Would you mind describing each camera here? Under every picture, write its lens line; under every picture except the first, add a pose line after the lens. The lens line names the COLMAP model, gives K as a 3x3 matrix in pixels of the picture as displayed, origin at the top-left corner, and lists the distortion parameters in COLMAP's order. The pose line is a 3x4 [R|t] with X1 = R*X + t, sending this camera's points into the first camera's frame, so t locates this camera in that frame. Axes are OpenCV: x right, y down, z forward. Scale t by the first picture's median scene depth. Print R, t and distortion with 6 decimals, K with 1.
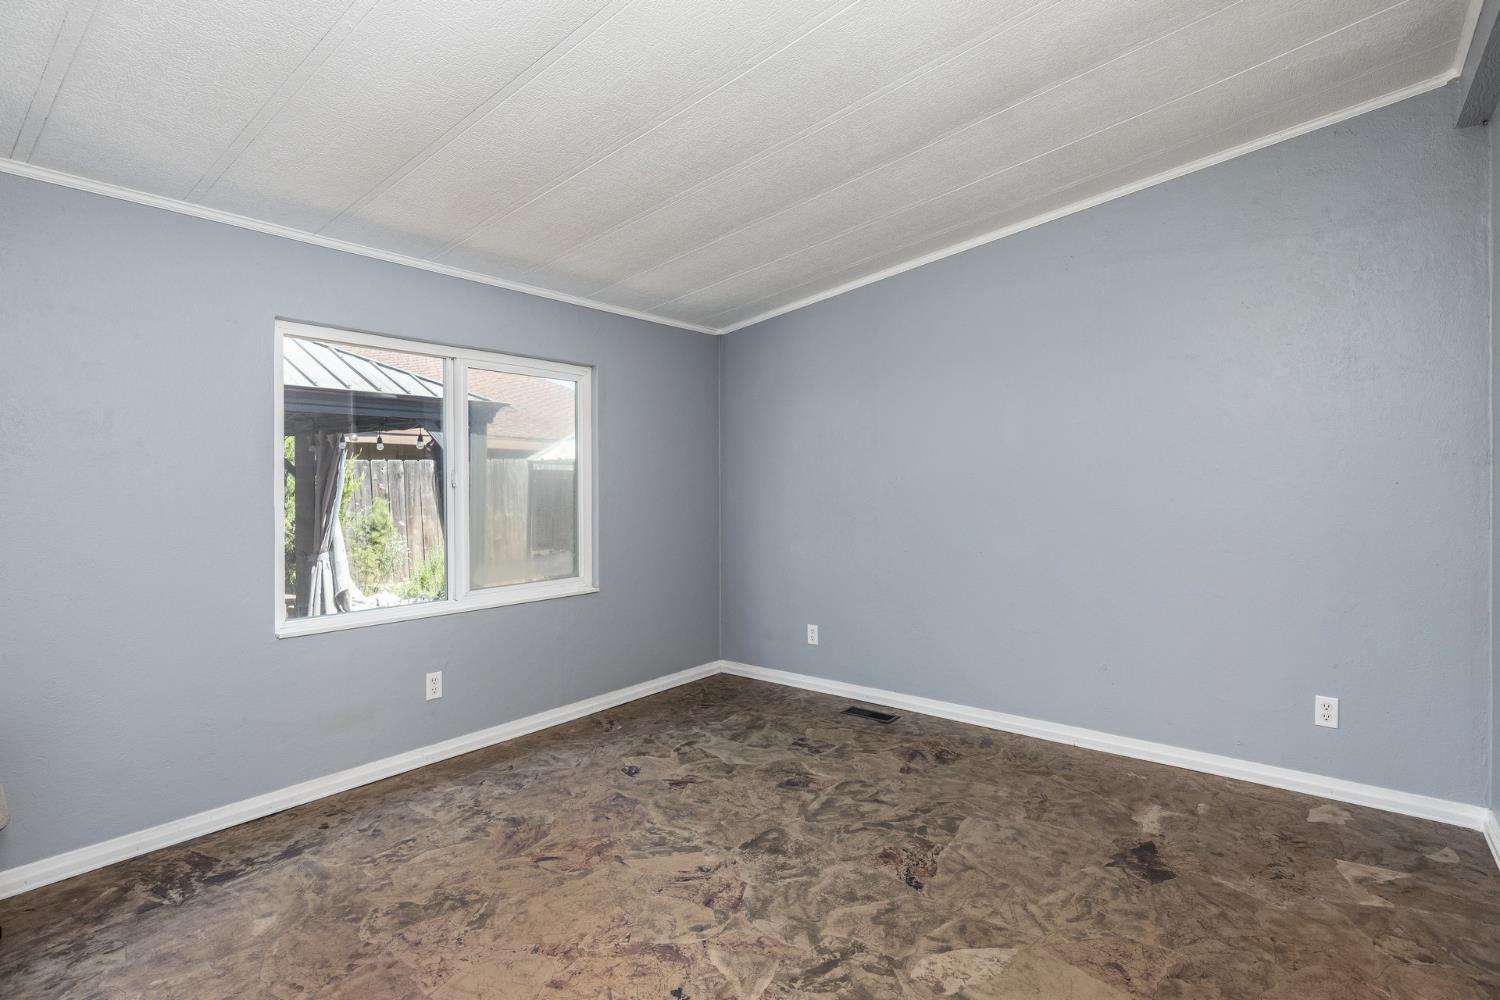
lens RADIAL K [[729.6, 0, 764.0], [0, 729.6, 489.0], [0, 0, 1]] dist [0.001629, -0.000131]
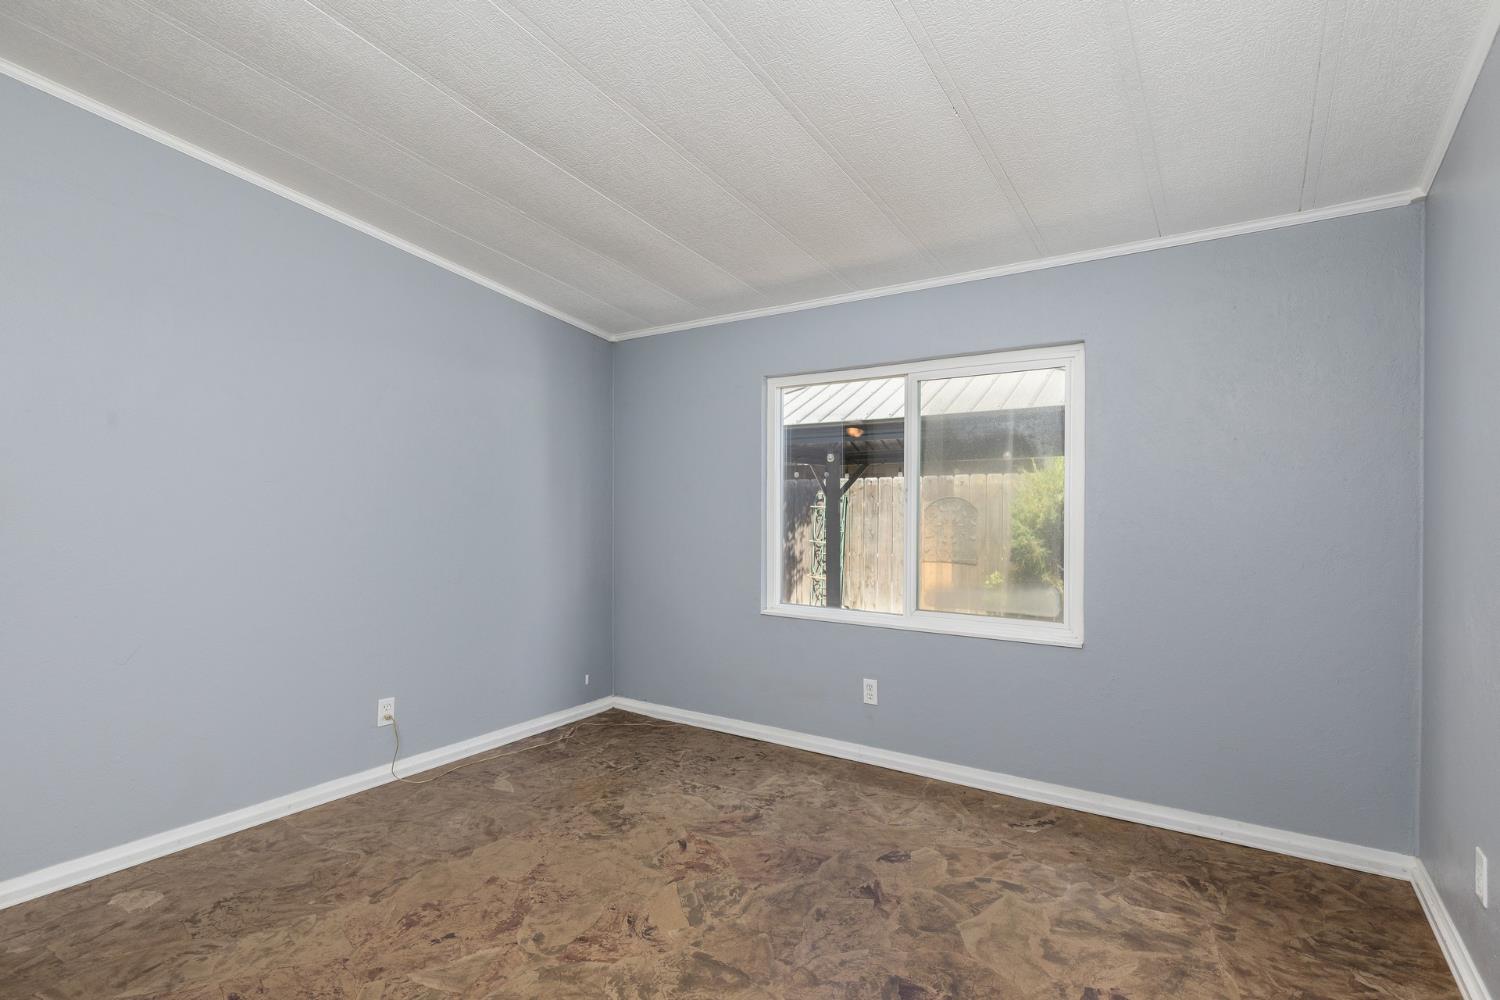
lens RADIAL K [[729.6, 0, 765.1], [0, 729.6, 508.9], [0, 0, 1]] dist [0.001629, -0.000131]
pose [[0.071979, 0.015087, -0.997292, 0.838230], [-0.005495, 0.999876, 0.014730, -0.013419], [0.997391, 0.004420, 0.072053, 1.101629]]
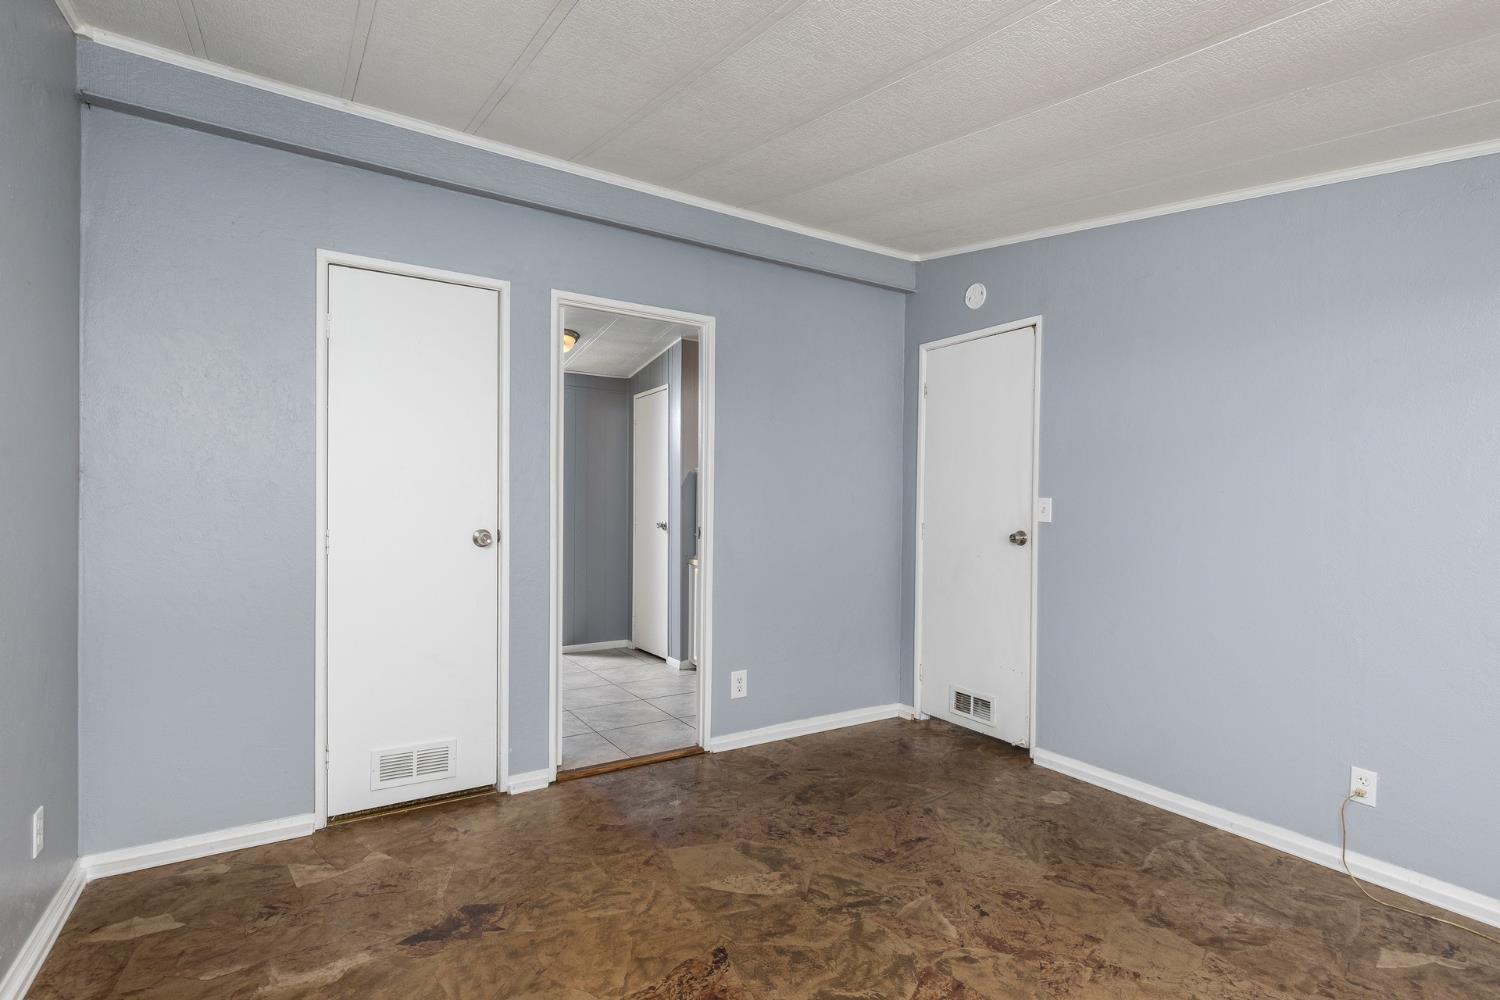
lens RADIAL K [[729.6, 0, 757.2], [0, 729.6, 501.1], [0, 0, 1]] dist [0.001629, -0.000131]
pose [[-0.942194, -0.003811, 0.335046, -0.132011], [-0.004762, 0.999987, -0.002017, -0.013094], [-0.335033, -0.003496, -0.942200, 1.801819]]
